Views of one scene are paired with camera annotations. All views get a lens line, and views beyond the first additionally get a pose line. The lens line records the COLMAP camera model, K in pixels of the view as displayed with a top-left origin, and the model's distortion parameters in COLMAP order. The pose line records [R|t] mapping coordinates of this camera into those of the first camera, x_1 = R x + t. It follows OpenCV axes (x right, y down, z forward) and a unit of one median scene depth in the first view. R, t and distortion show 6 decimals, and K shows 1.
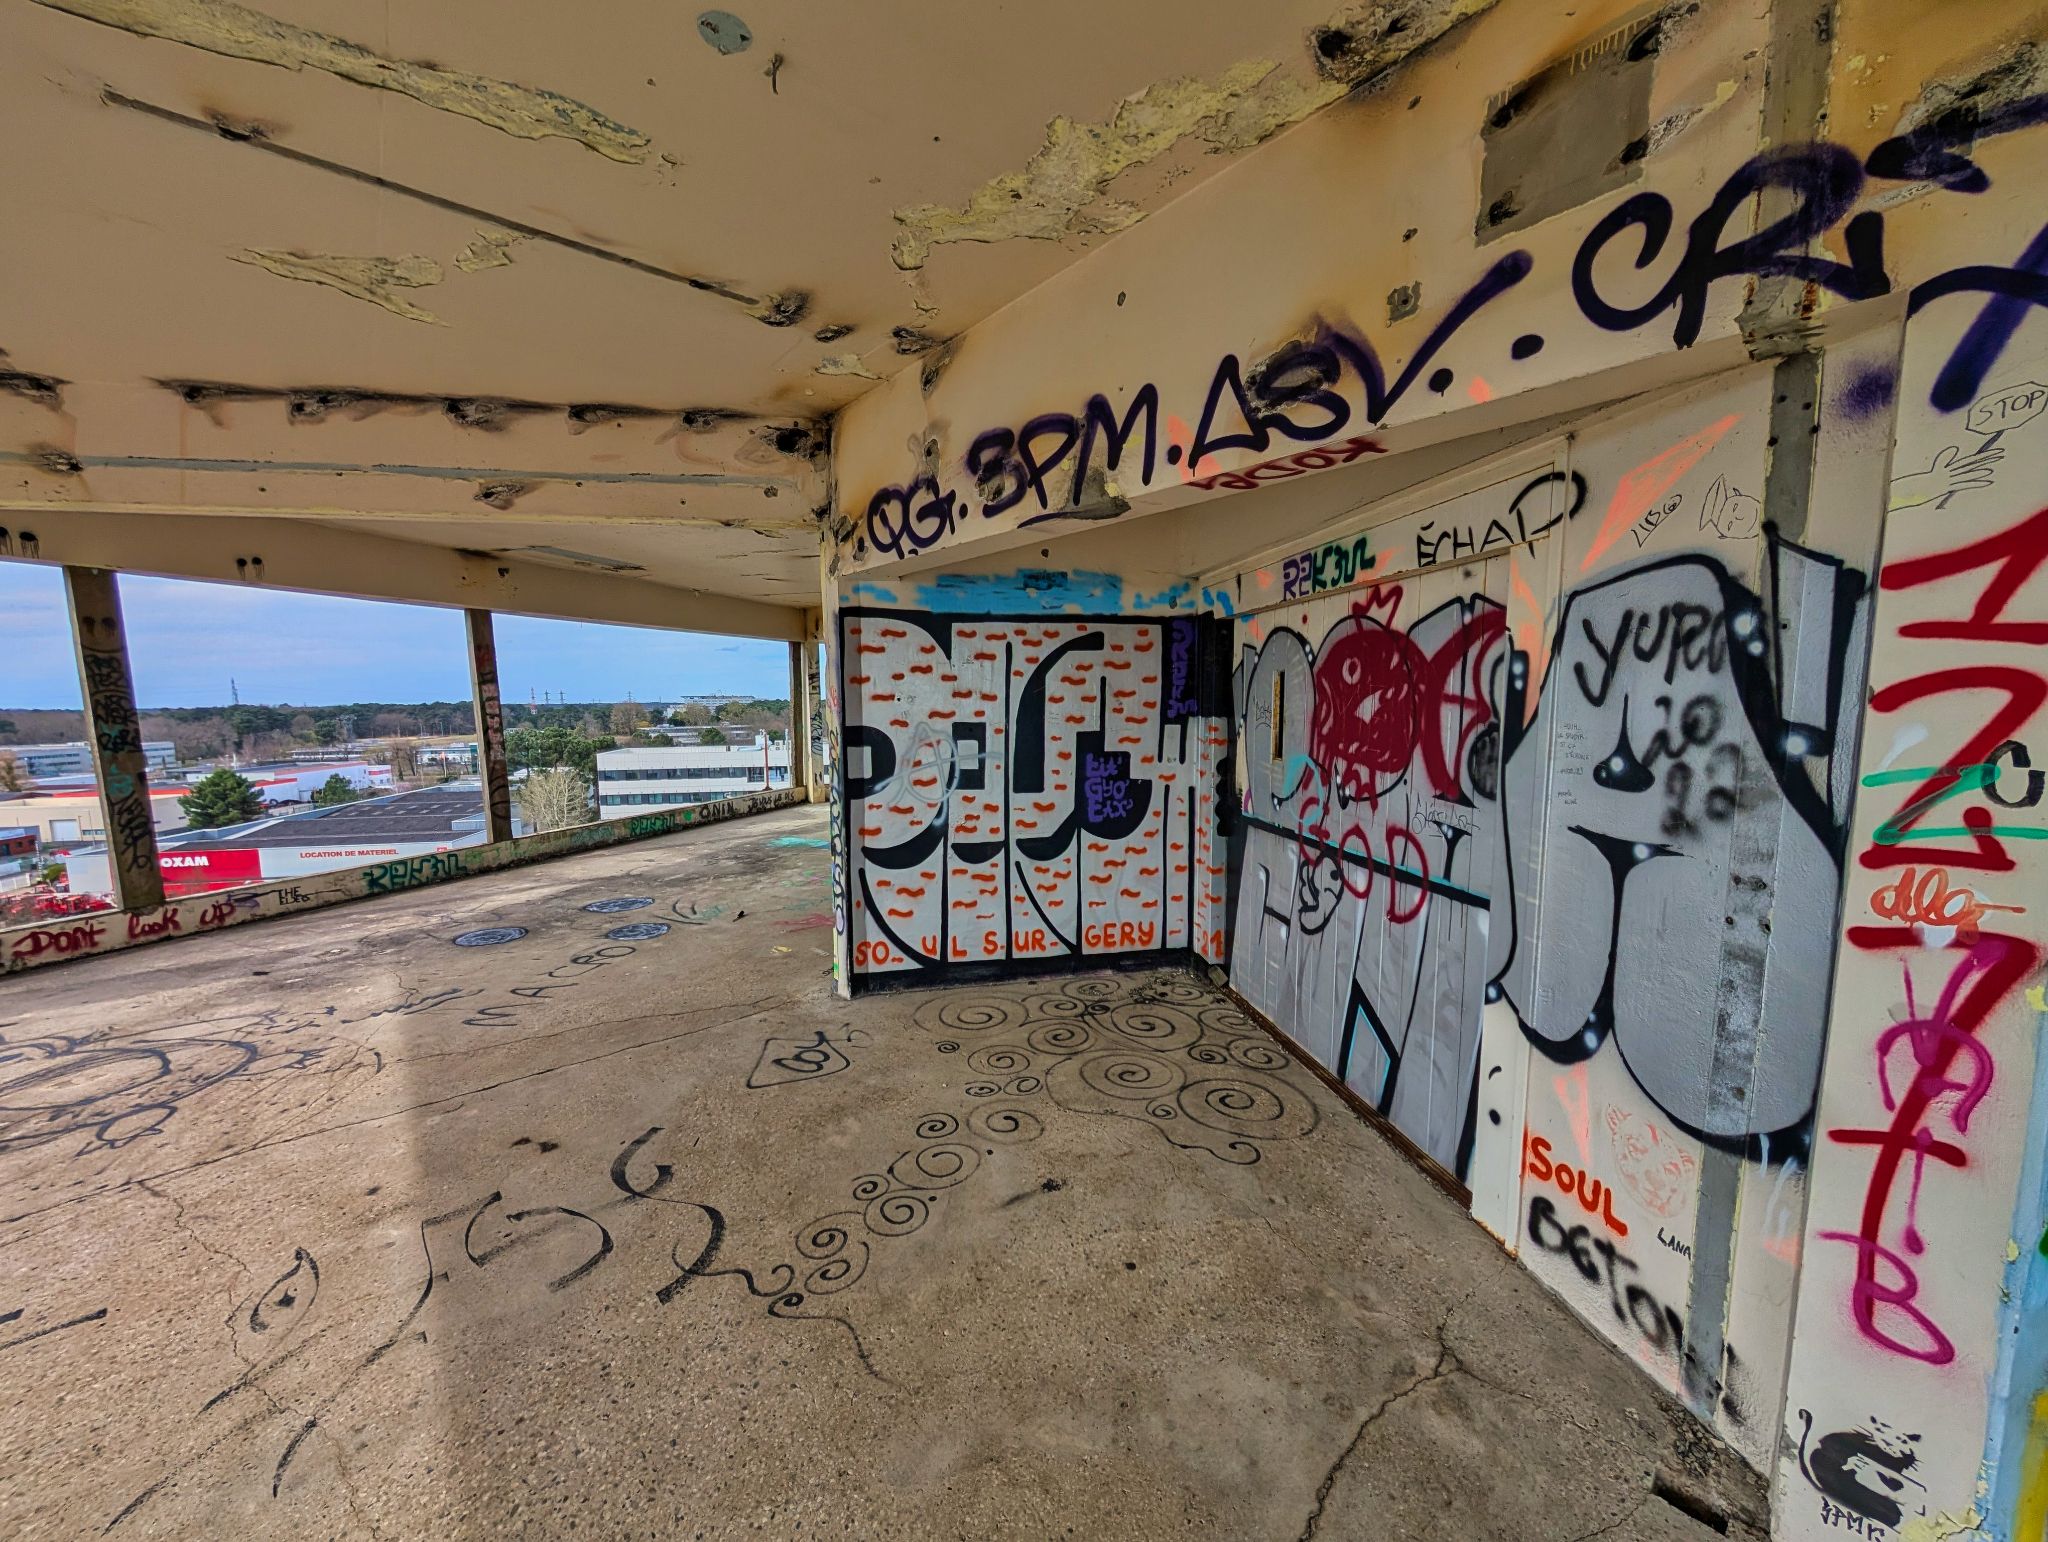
lens RADIAL K [[774.3, 0, 1027.1], [0, 774.3, 779.5], [0, 0, 1]] dist [0.000614, -0.000233]
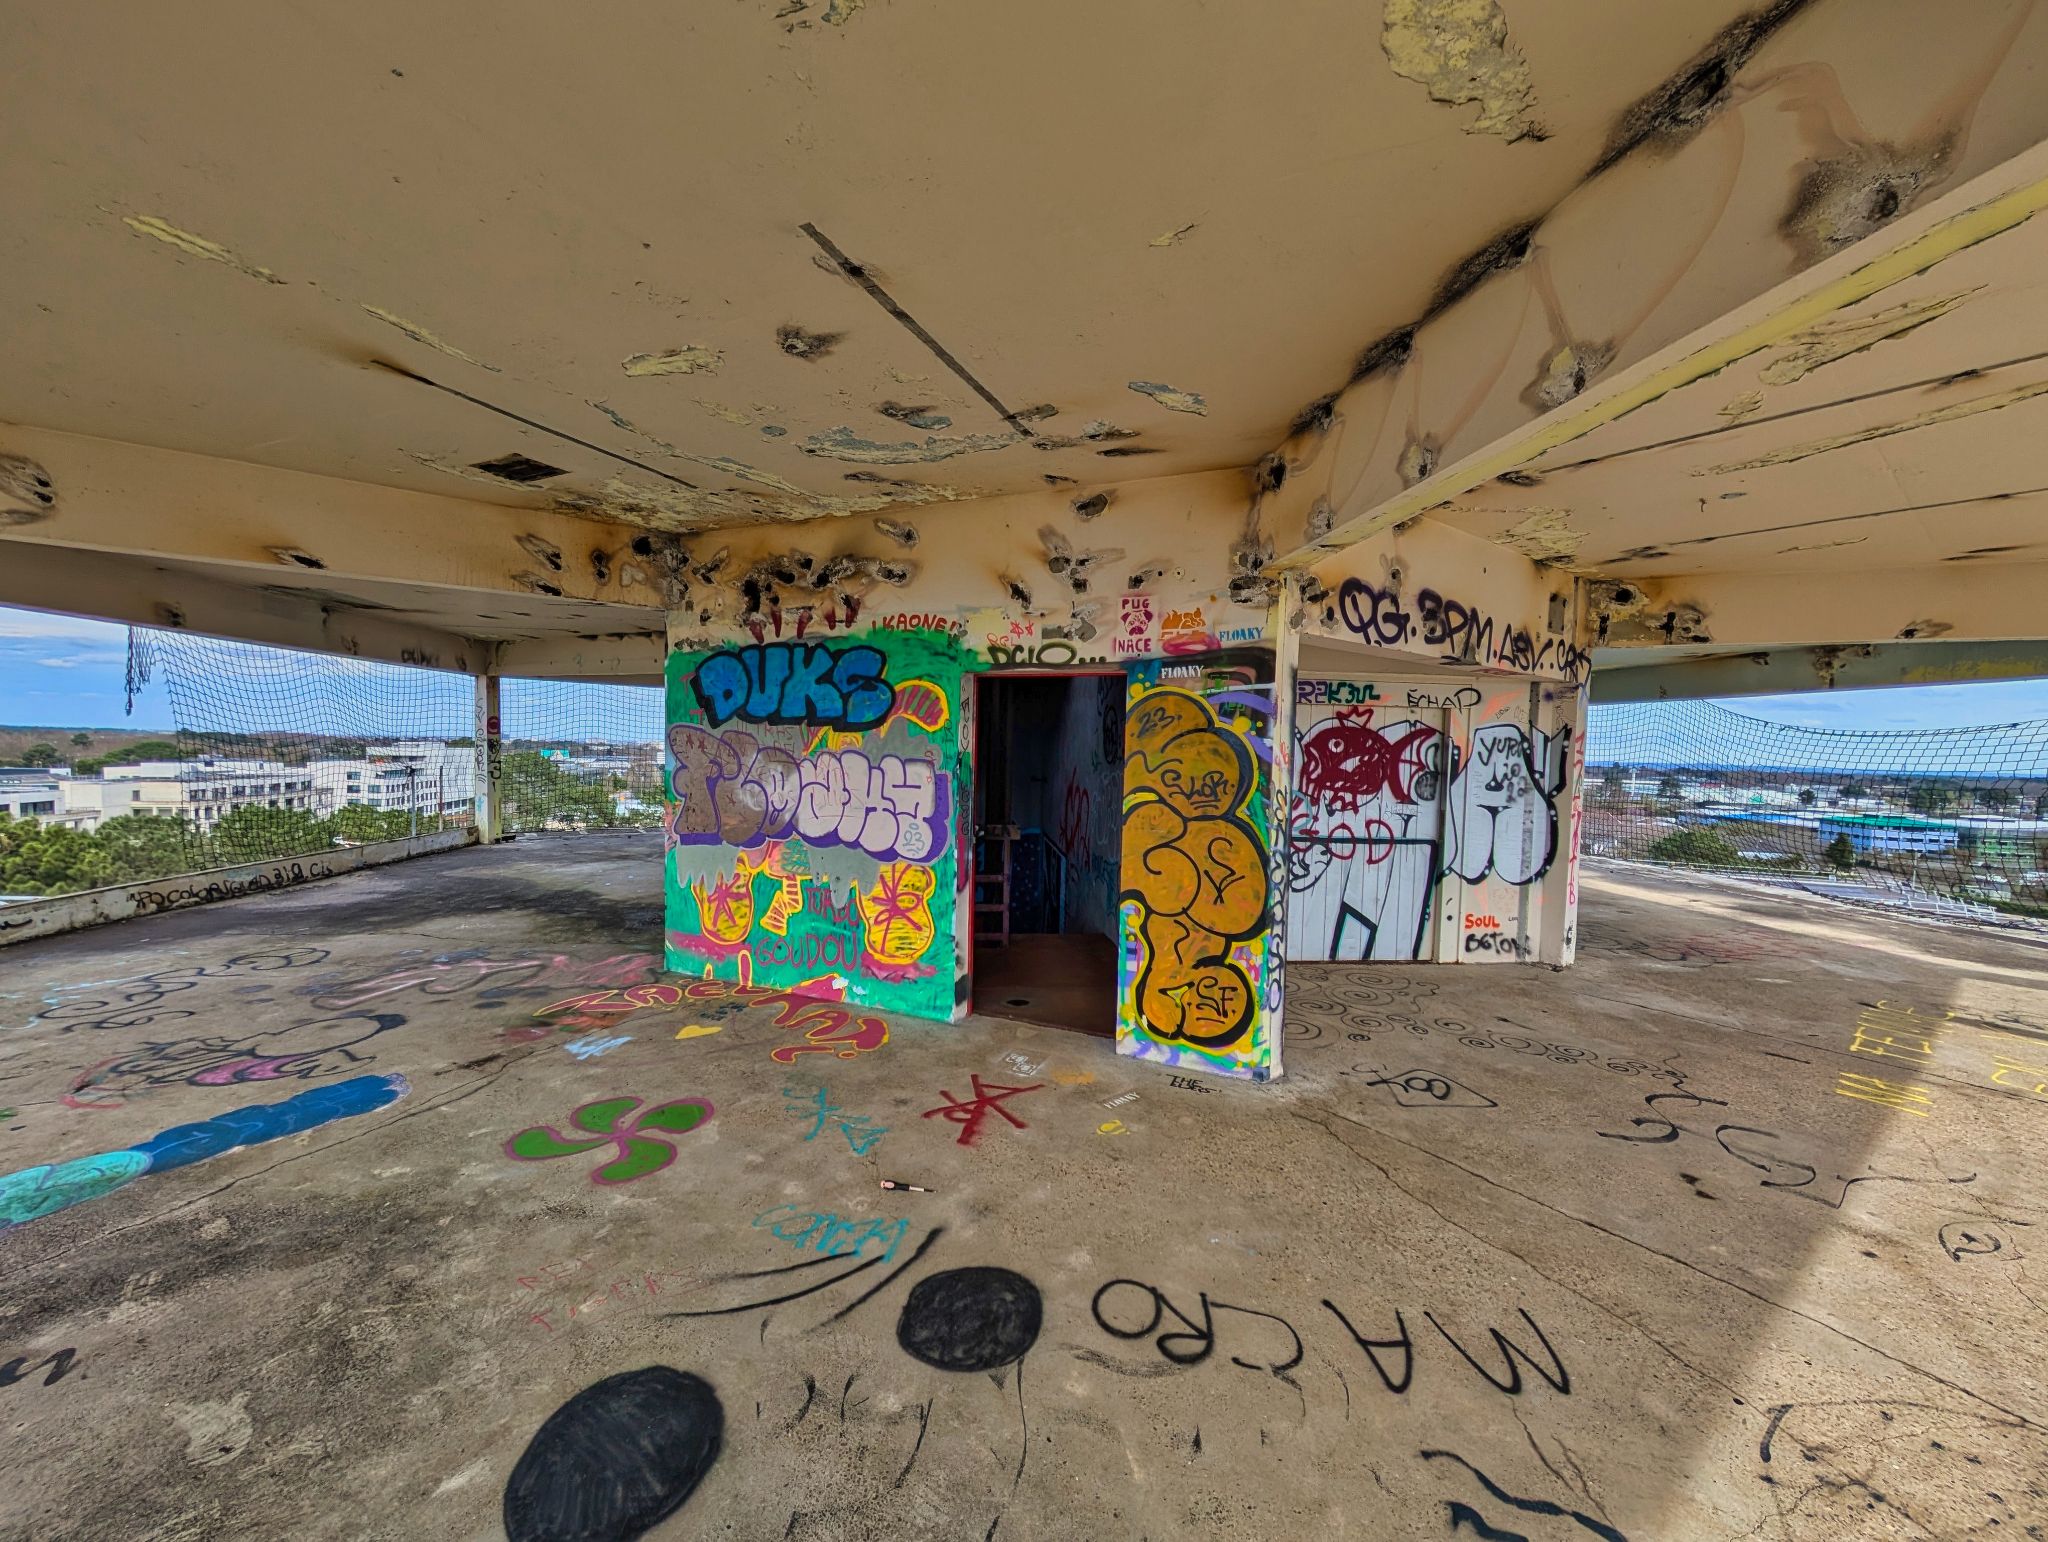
lens RADIAL K [[774.3, 0, 1019.0], [0, 774.3, 778.4], [0, 0, 1]] dist [0.000614, -0.000233]
pose [[0.076969, -0.026486, 0.996682, -1.723431], [0.078435, 0.996710, 0.020430, -0.172097], [-0.993944, 0.076602, 0.078793, 1.774359]]
